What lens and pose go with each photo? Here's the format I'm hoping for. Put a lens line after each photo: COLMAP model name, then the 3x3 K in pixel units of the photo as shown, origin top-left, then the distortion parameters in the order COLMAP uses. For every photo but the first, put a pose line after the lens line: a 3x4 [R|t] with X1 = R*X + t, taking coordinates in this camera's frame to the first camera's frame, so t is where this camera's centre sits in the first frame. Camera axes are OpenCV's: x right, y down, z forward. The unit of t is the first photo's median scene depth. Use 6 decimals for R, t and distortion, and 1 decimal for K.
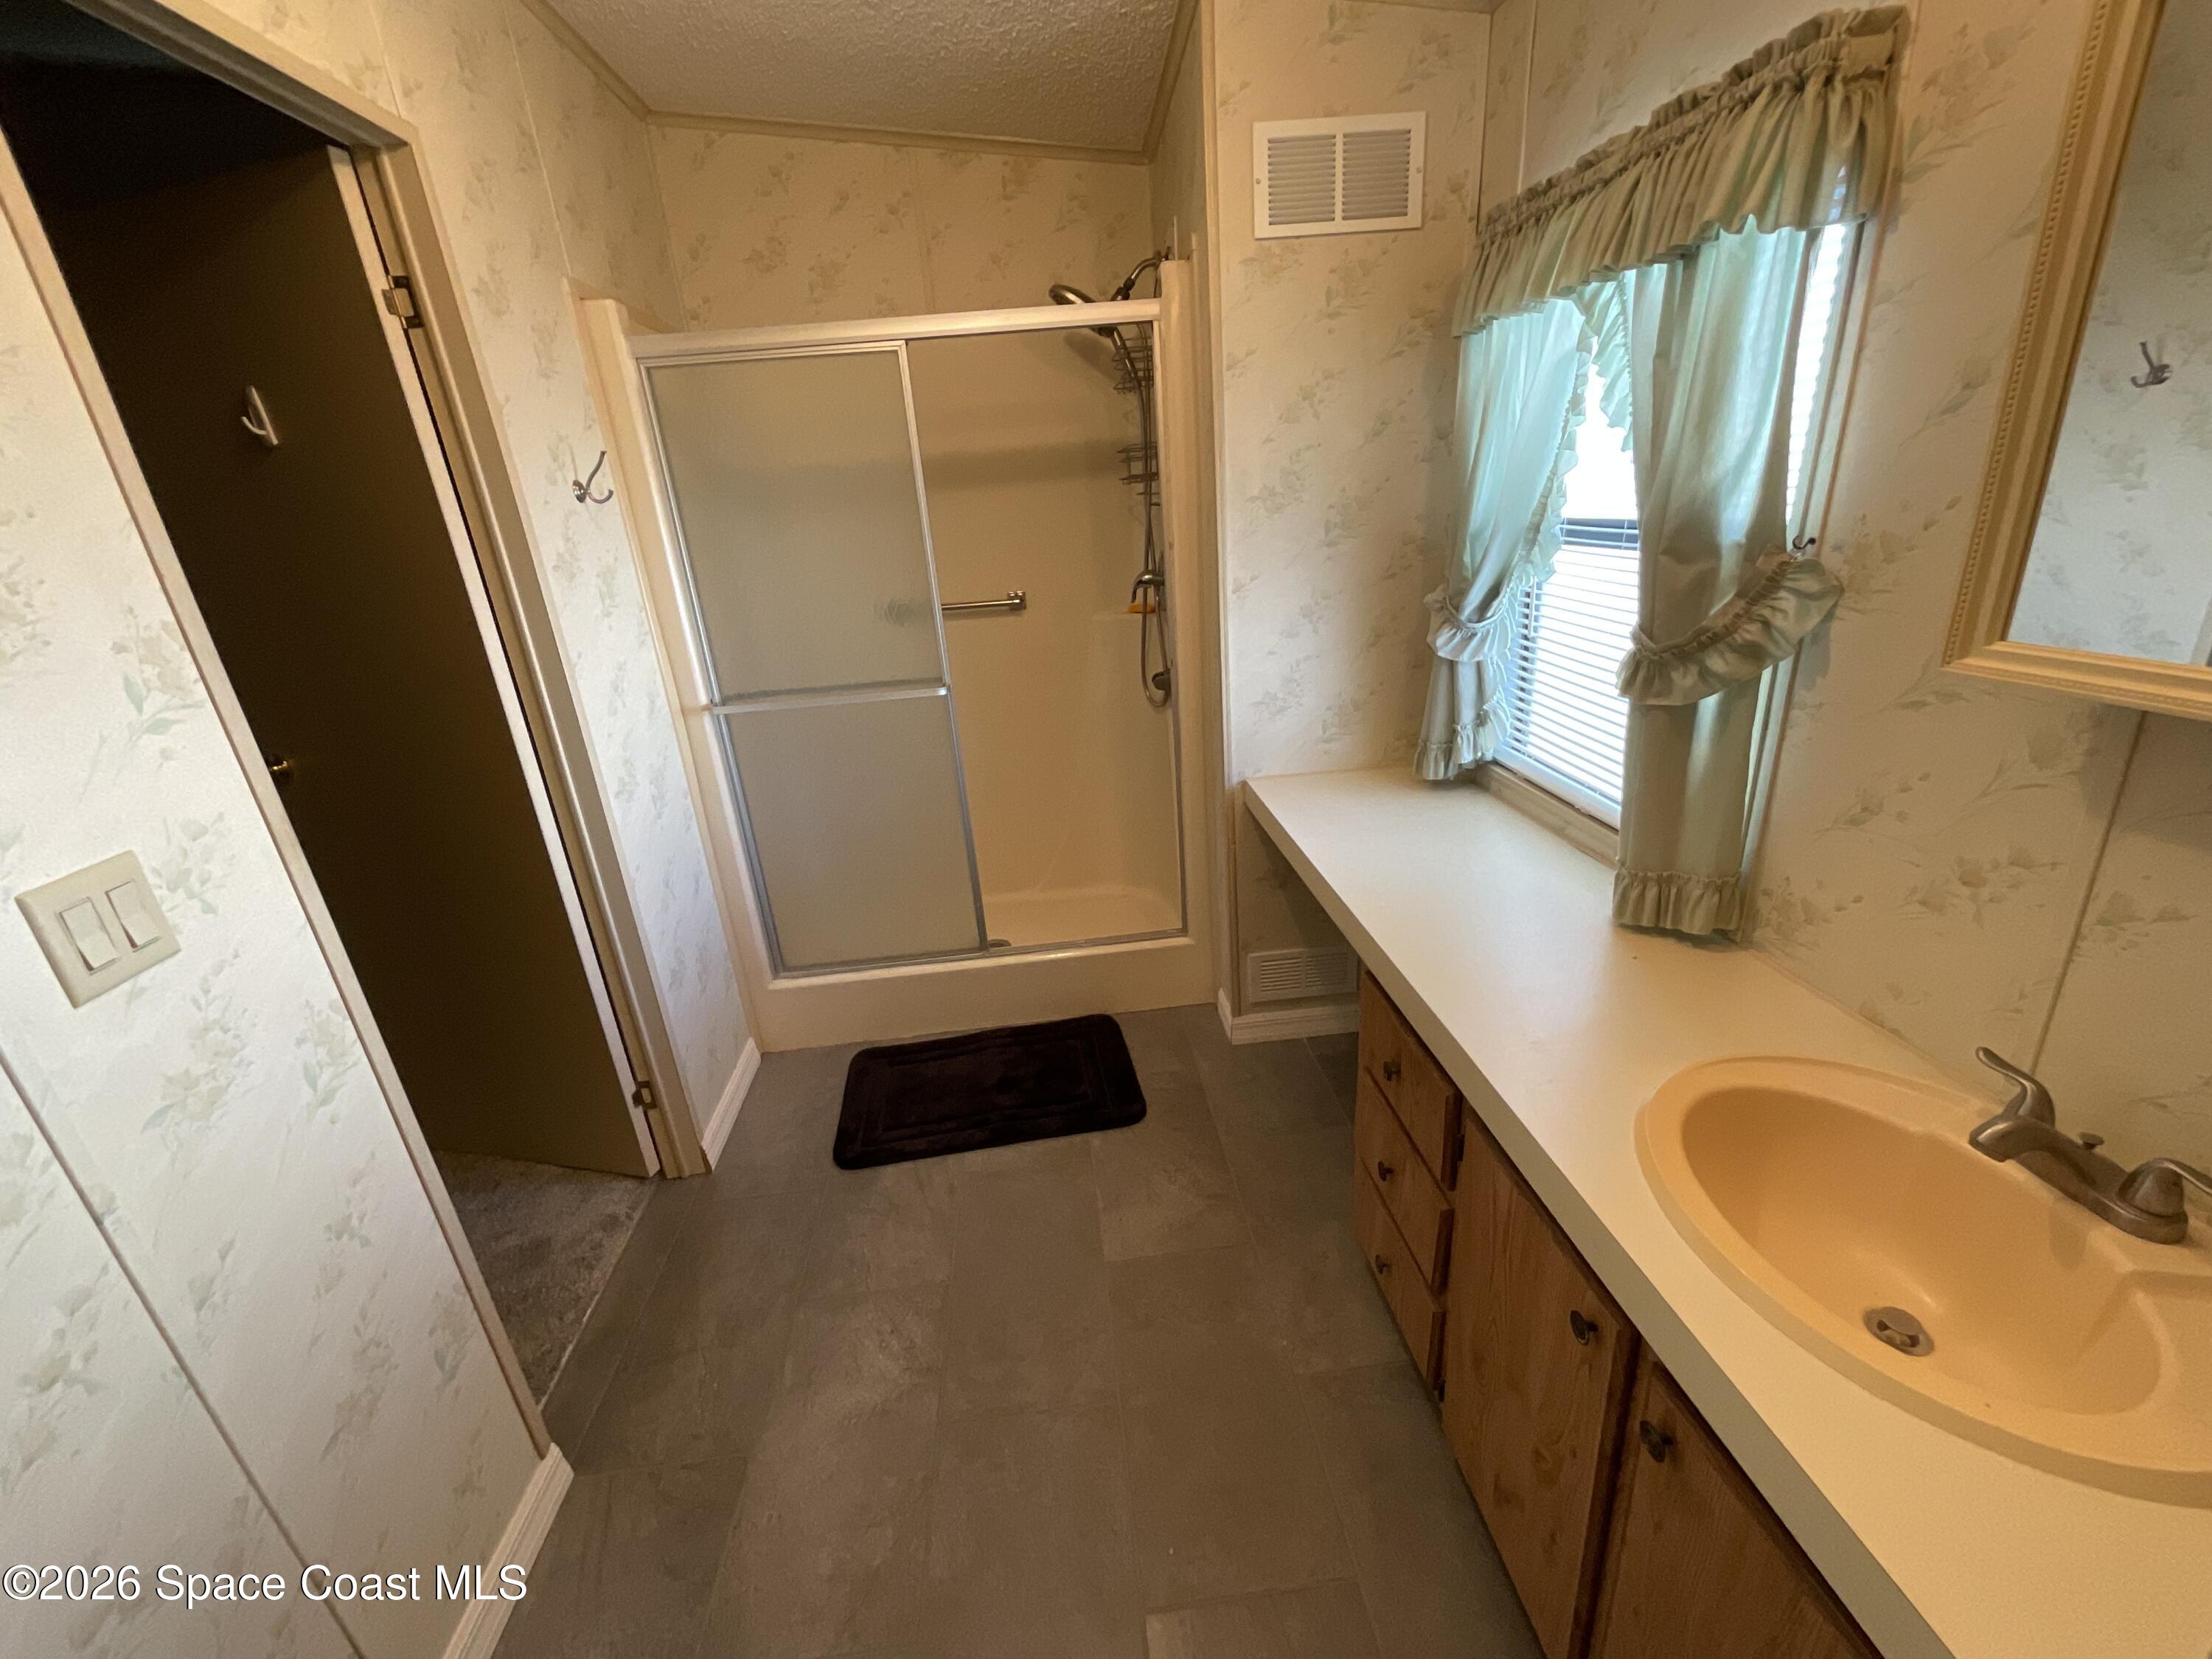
lens RADIAL K [[902.3, 0, 1104.2], [0, 902.3, 836.6], [0, 0, 1]] dist [0.014268, -0.003639]
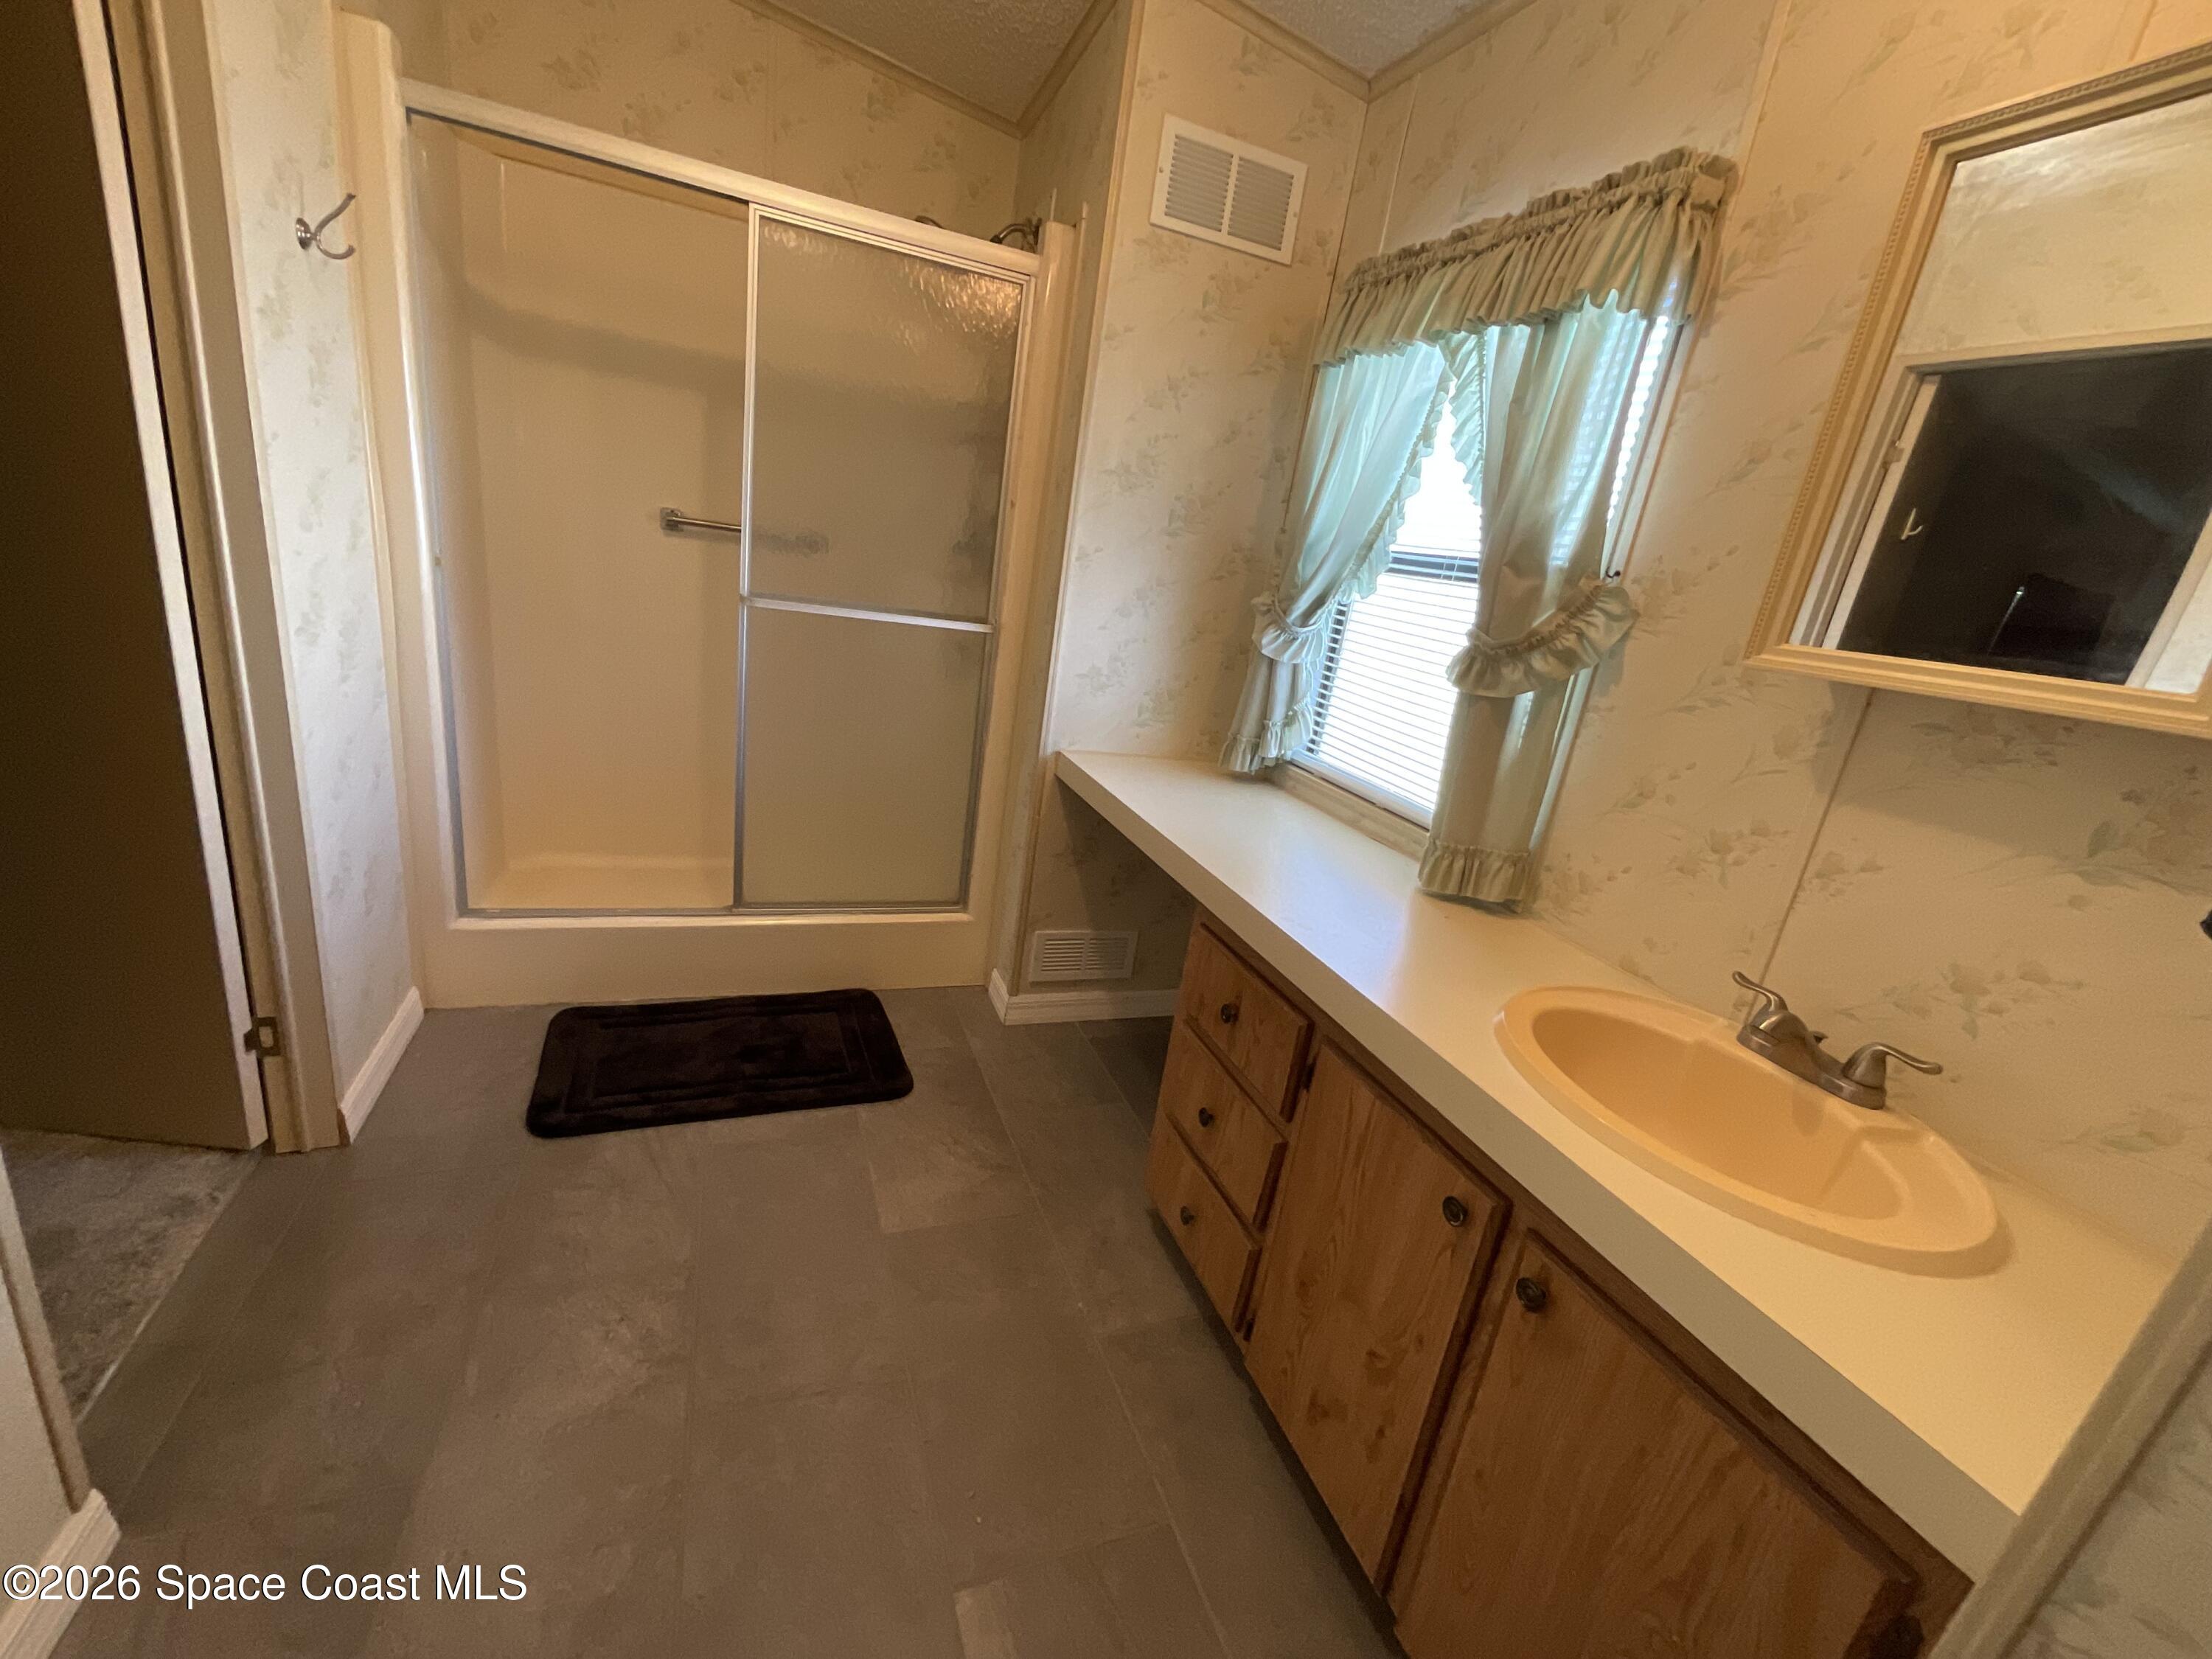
lens RADIAL K [[901.1, 0, 1107.9], [0, 901.1, 836.5], [0, 0, 1]] dist [0.000625, 0.000384]
pose [[0.935878, 0.120025, 0.331249, -0.167499], [-0.104894, 0.992470, -0.063255, 0.132723], [-0.336347, 0.024453, 0.941421, 0.078057]]
